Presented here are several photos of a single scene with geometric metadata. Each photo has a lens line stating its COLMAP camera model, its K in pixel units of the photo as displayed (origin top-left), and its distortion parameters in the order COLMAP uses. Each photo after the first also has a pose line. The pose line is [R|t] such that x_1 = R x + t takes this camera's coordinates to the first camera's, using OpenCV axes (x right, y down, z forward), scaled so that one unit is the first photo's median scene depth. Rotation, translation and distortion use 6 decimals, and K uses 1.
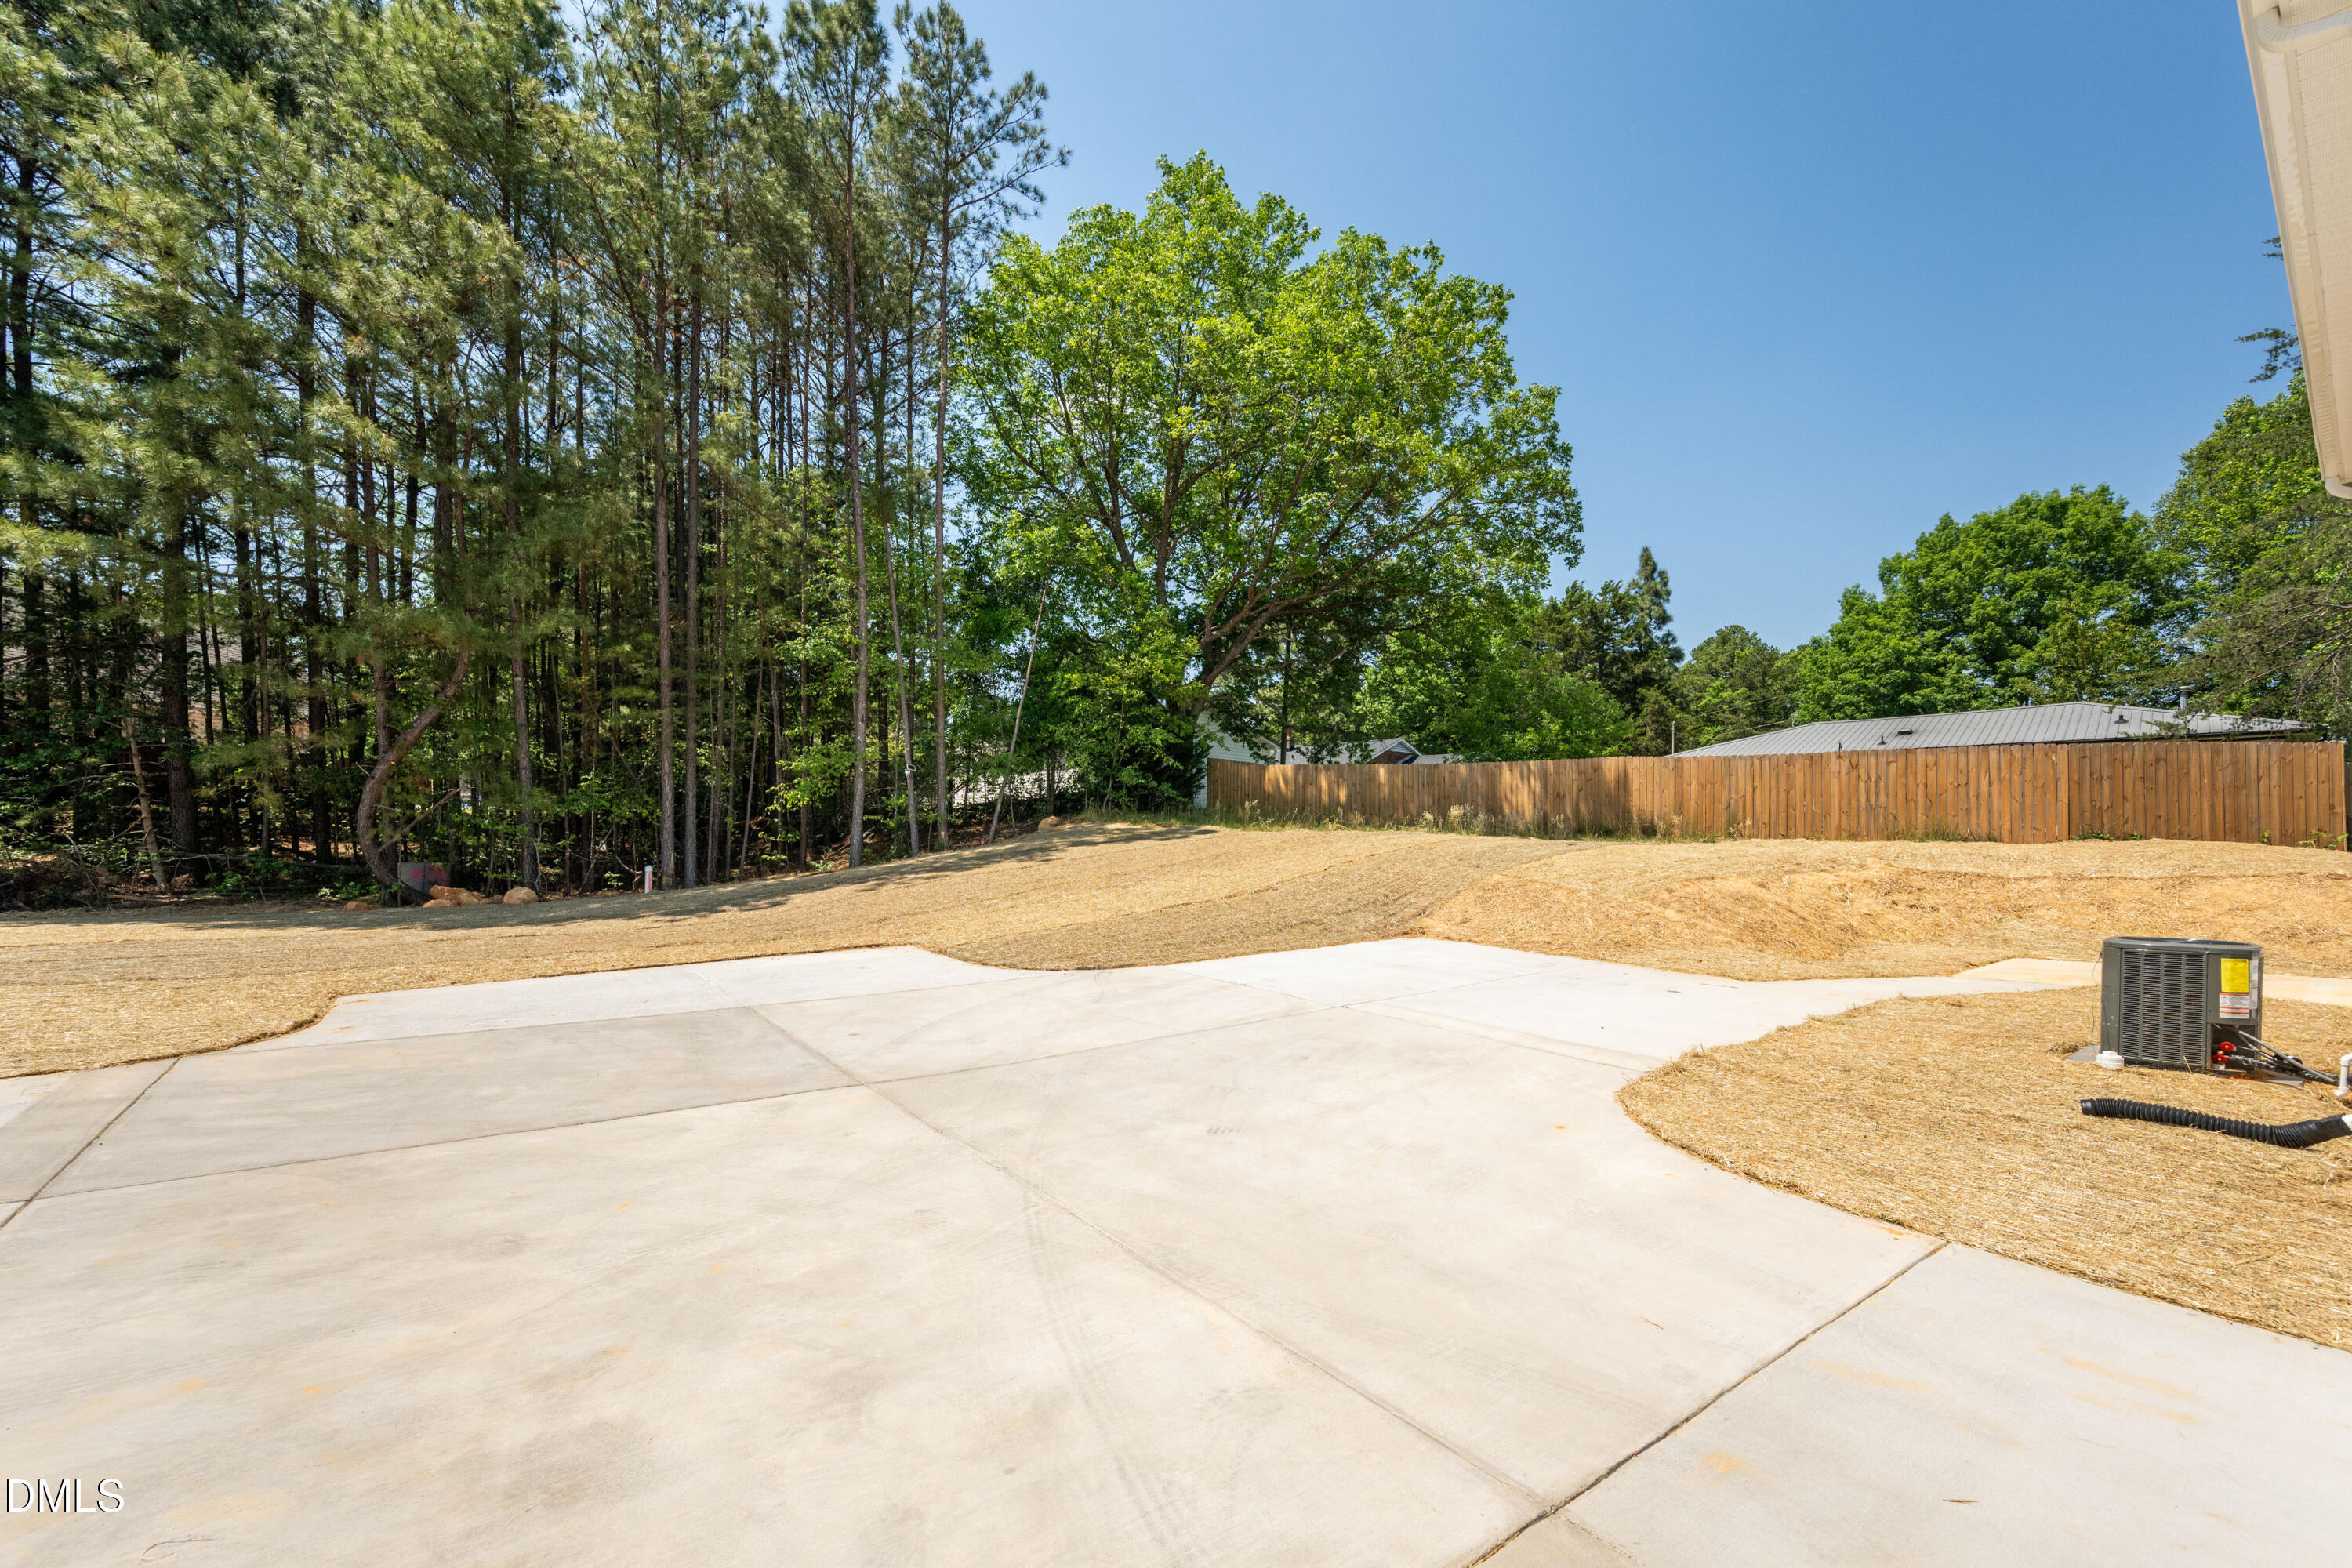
lens RADIAL K [[972.2, 0, 1174.1], [0, 972.2, 836.6], [0, 0, 1]] dist [-0.020347, 0.009055]
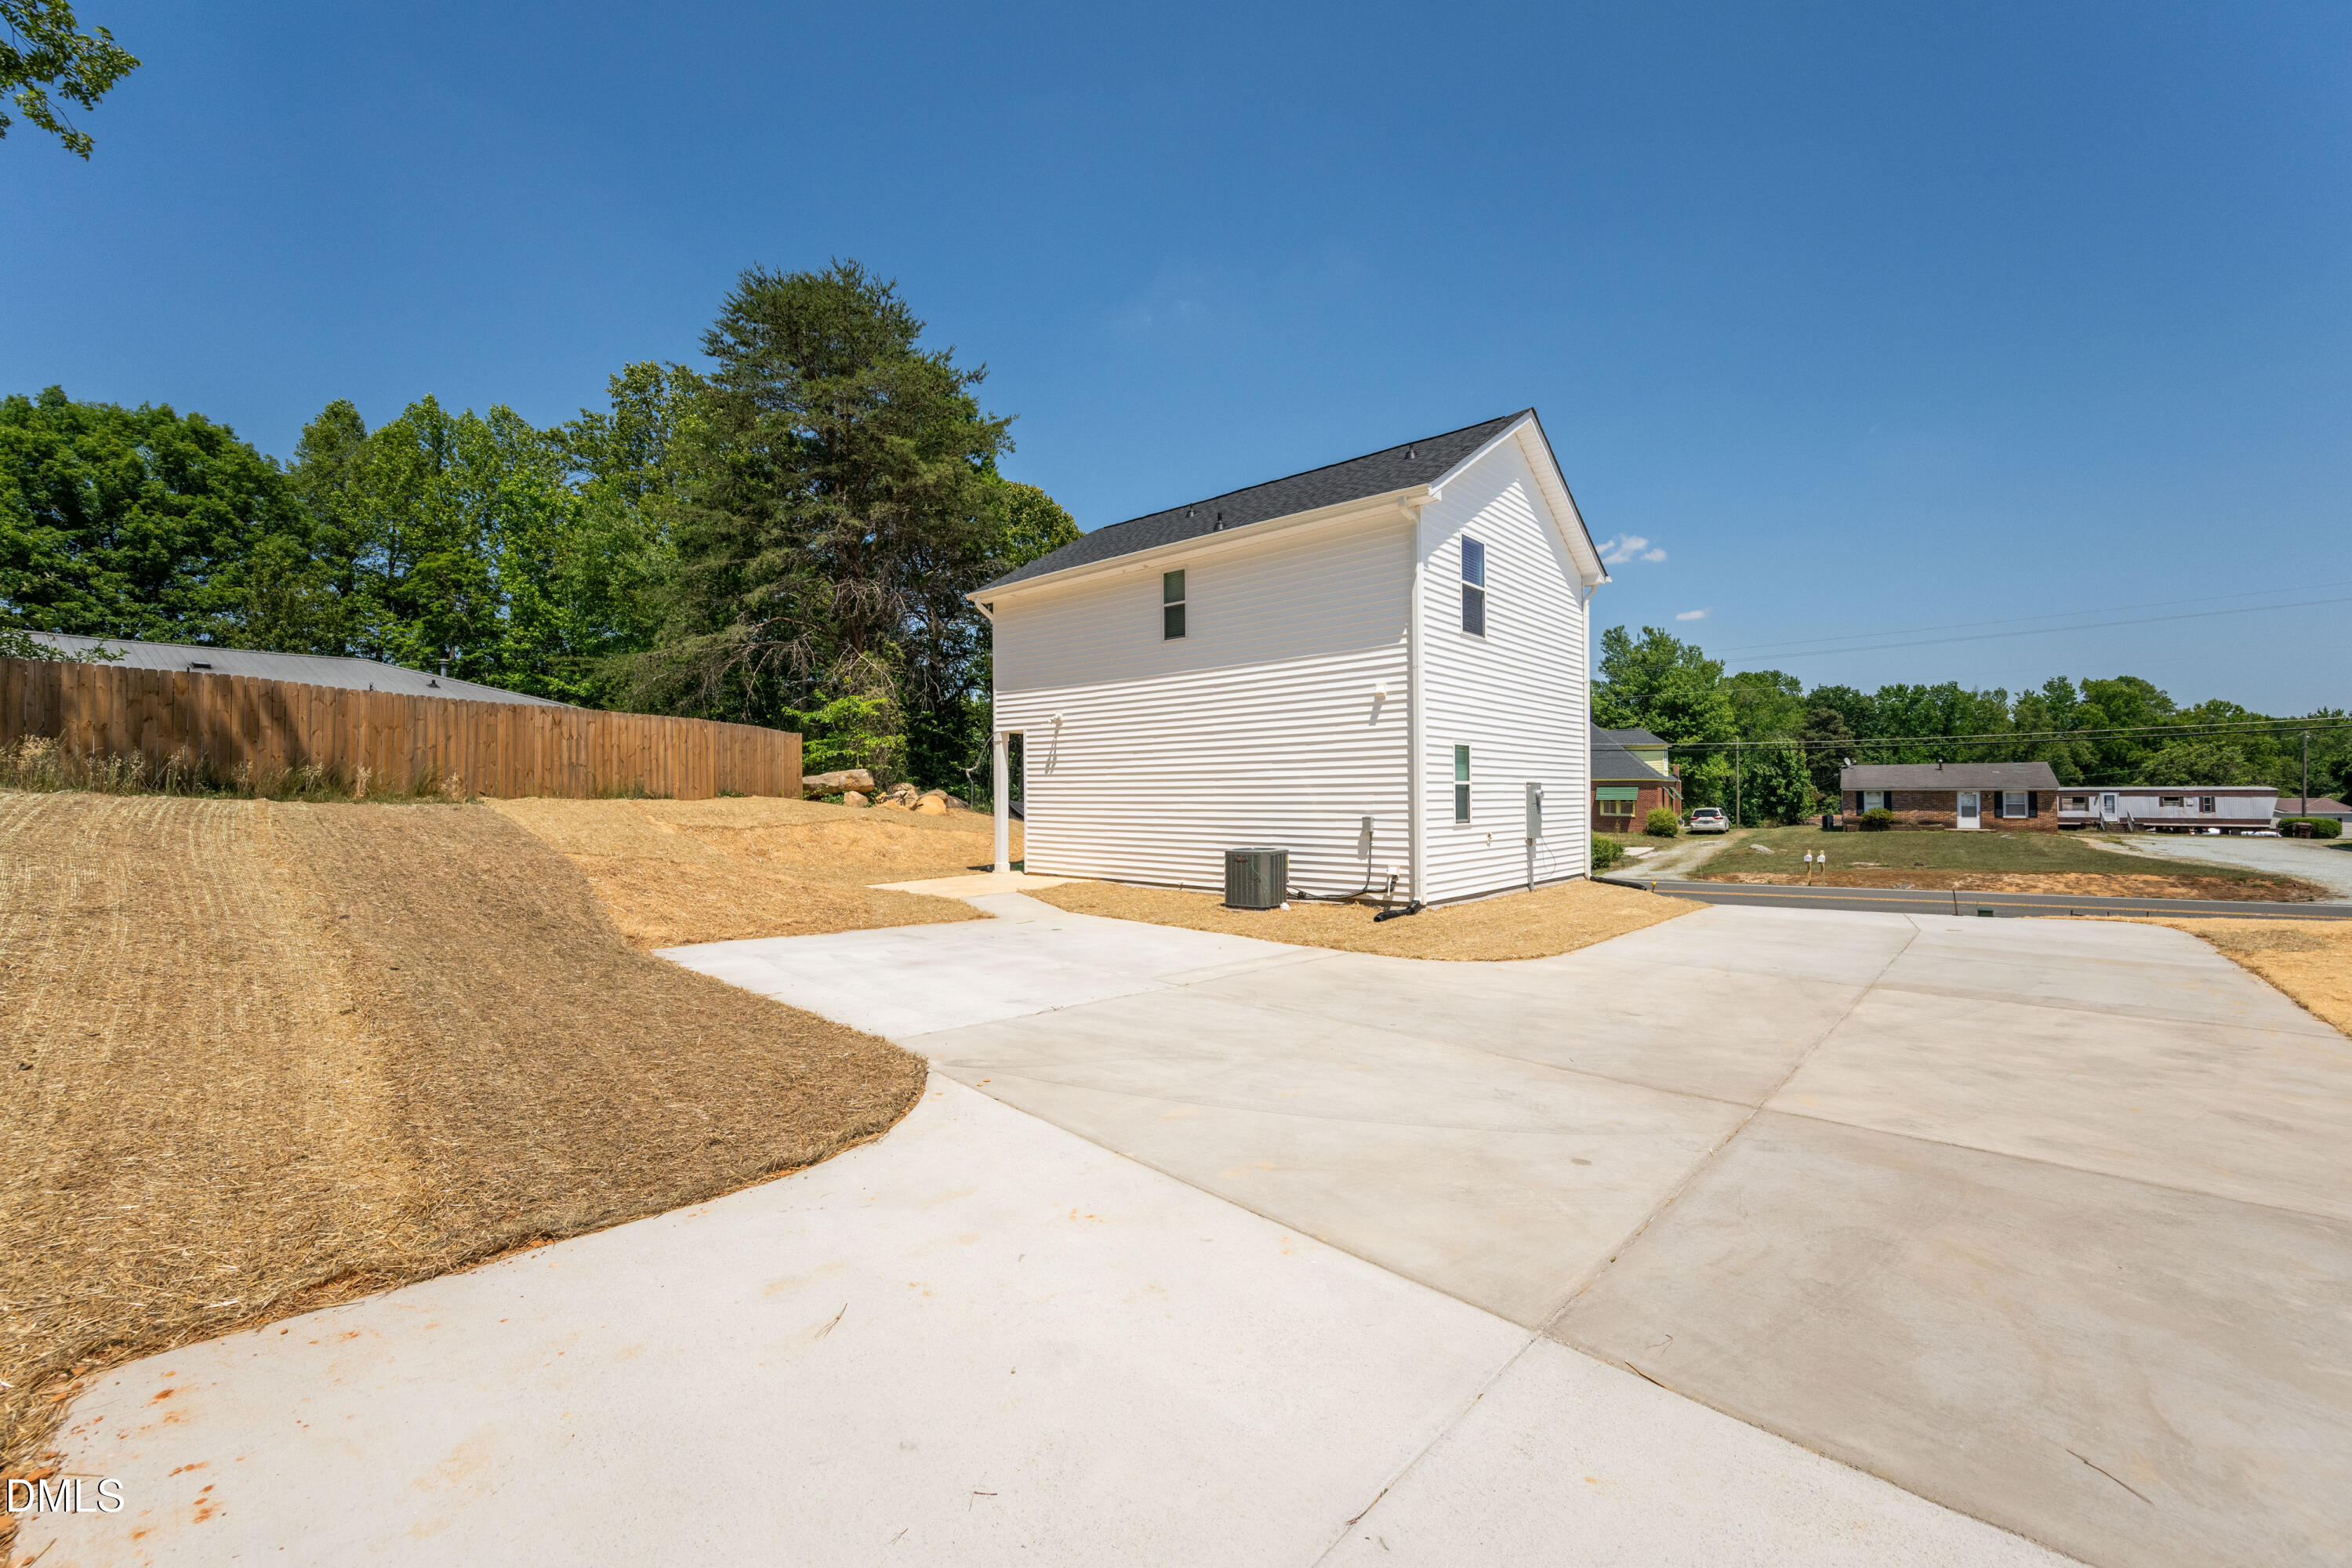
lens RADIAL K [[931.3, 0, 1191.6], [0, 931.3, 779.5], [0, 0, 1]] dist [0.000133, 0.000222]
pose [[-0.185405, 0.008606, 0.982624, -0.328594], [-0.004121, 0.999946, -0.009536, -0.008608], [-0.982653, -0.005817, -0.185360, 0.520439]]
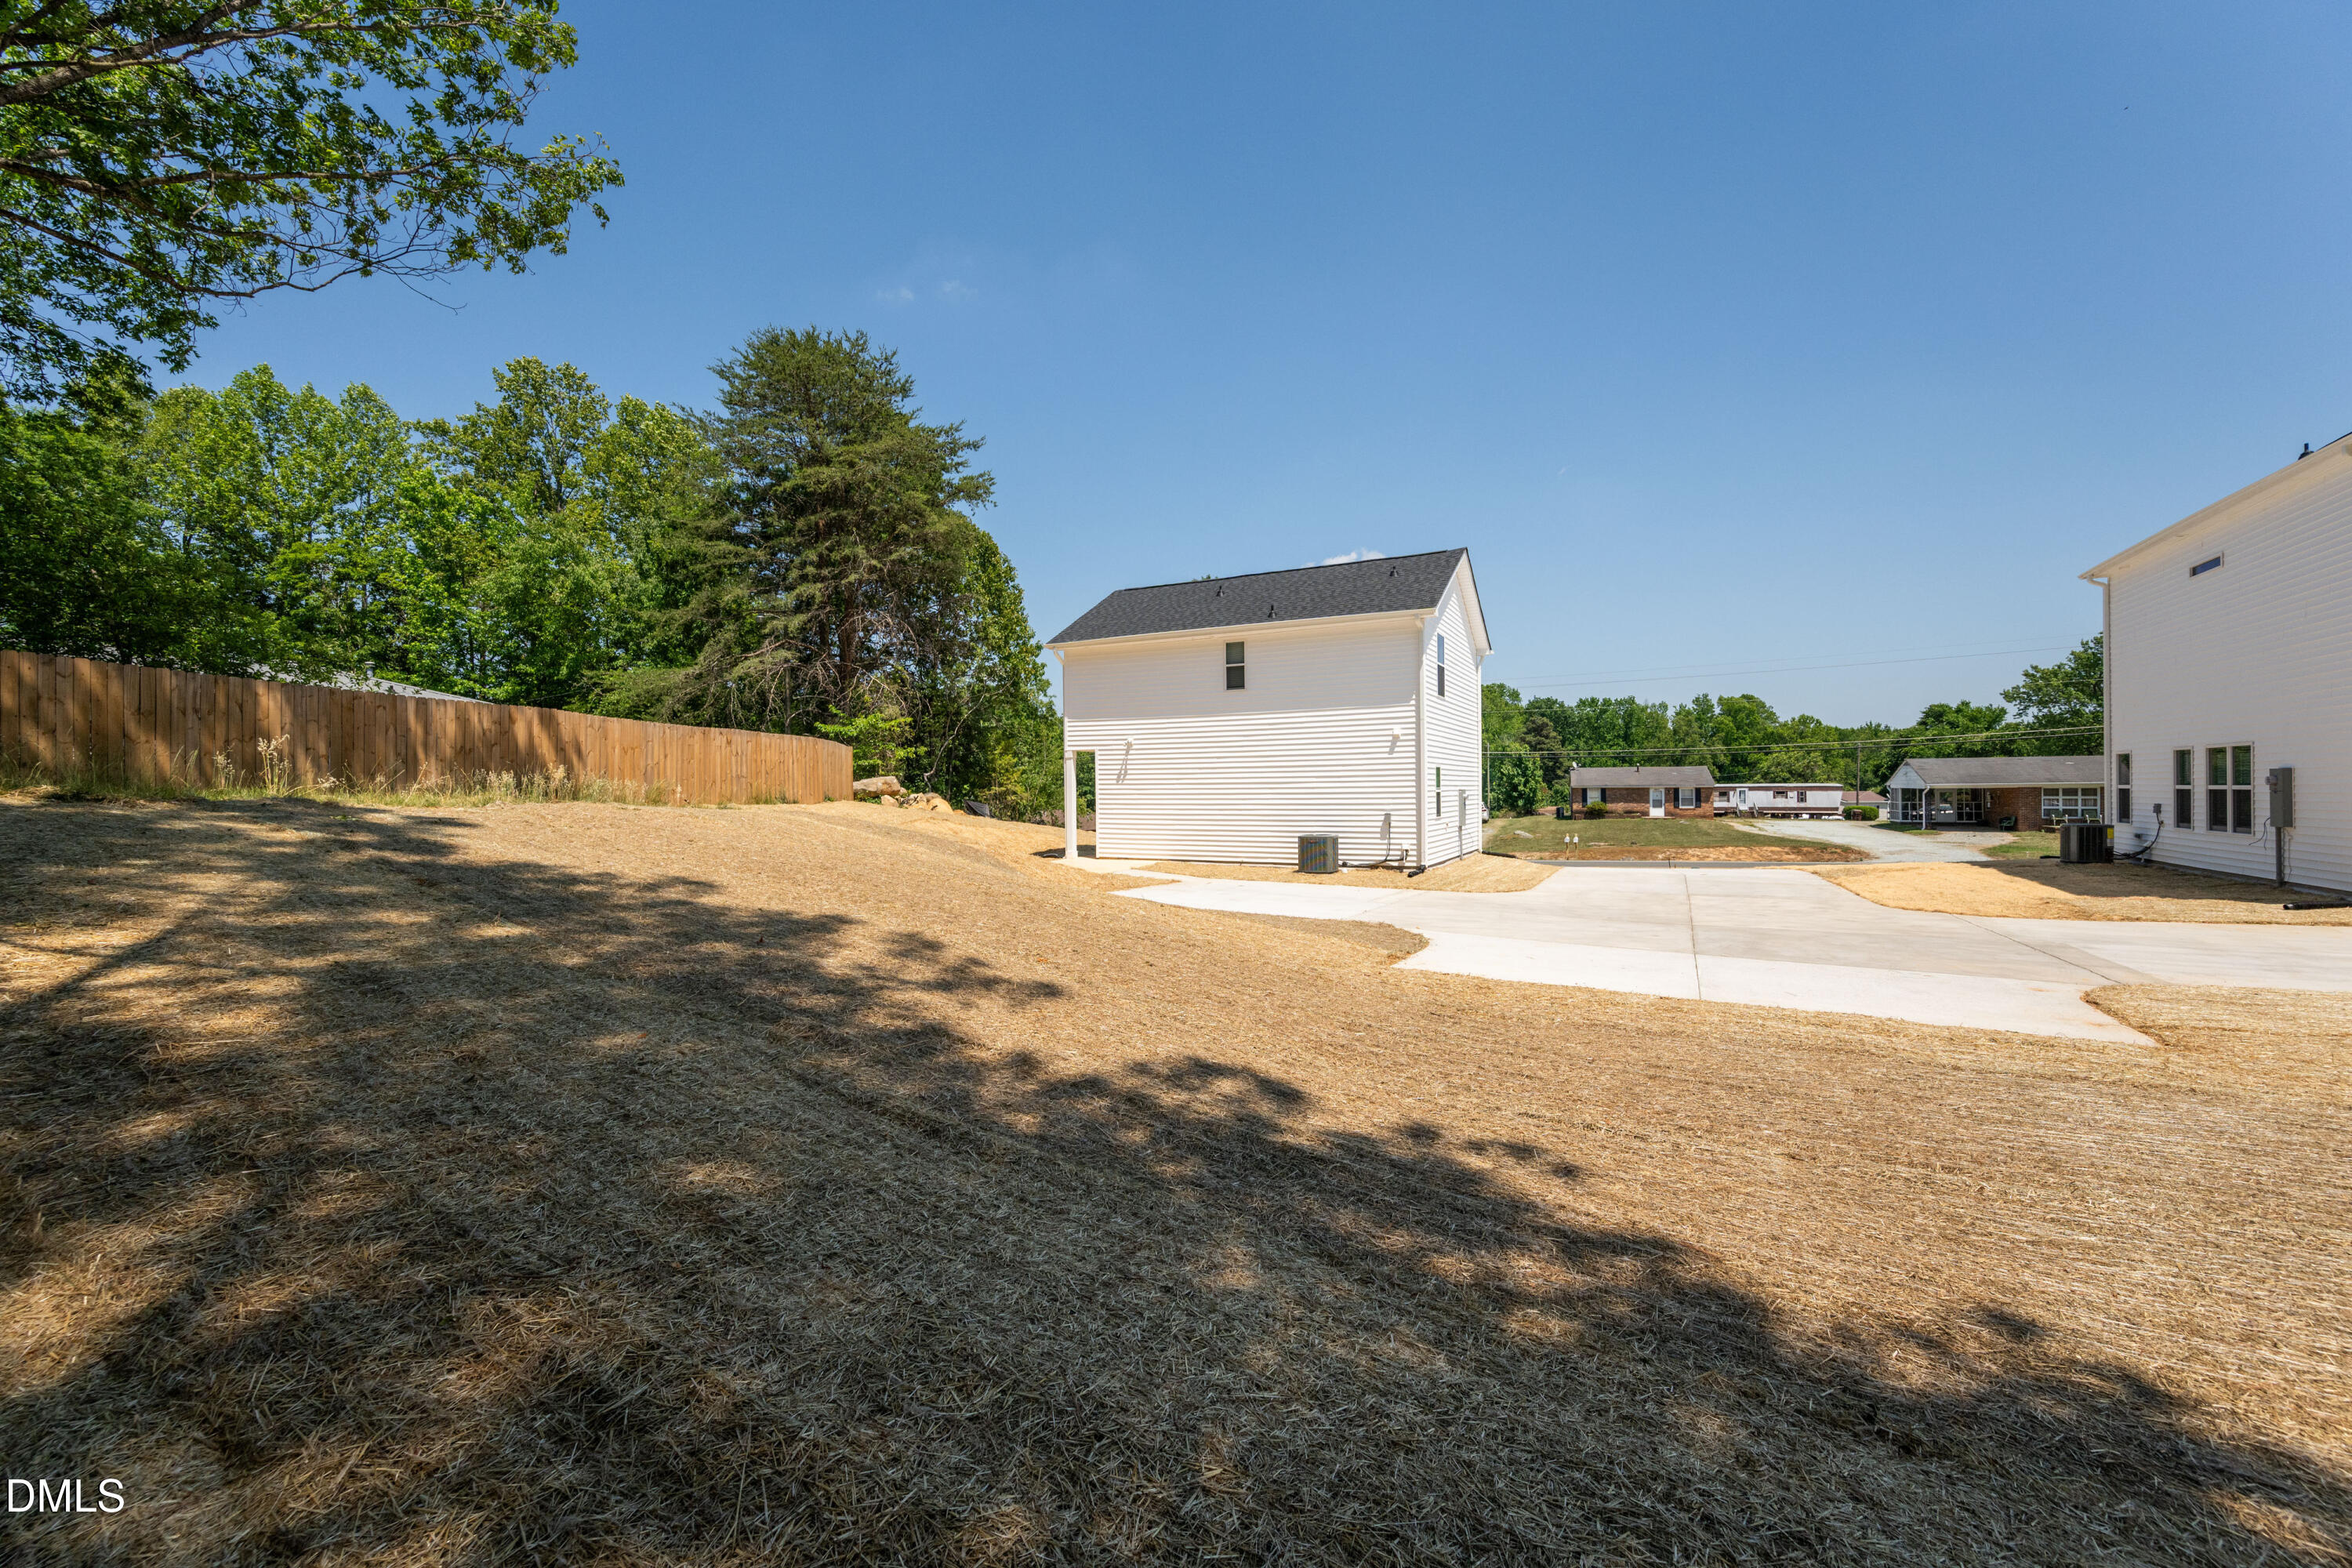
lens RADIAL K [[930.4, 0, 1197.5], [0, 930.4, 781.3], [0, 0, 1]] dist [0.002499, 0.000156]
pose [[-0.428989, 0.002453, 0.903306, -0.558417], [-0.001556, 0.999993, -0.003454, -0.020930], [-0.903308, -0.002887, -0.428982, 0.931519]]
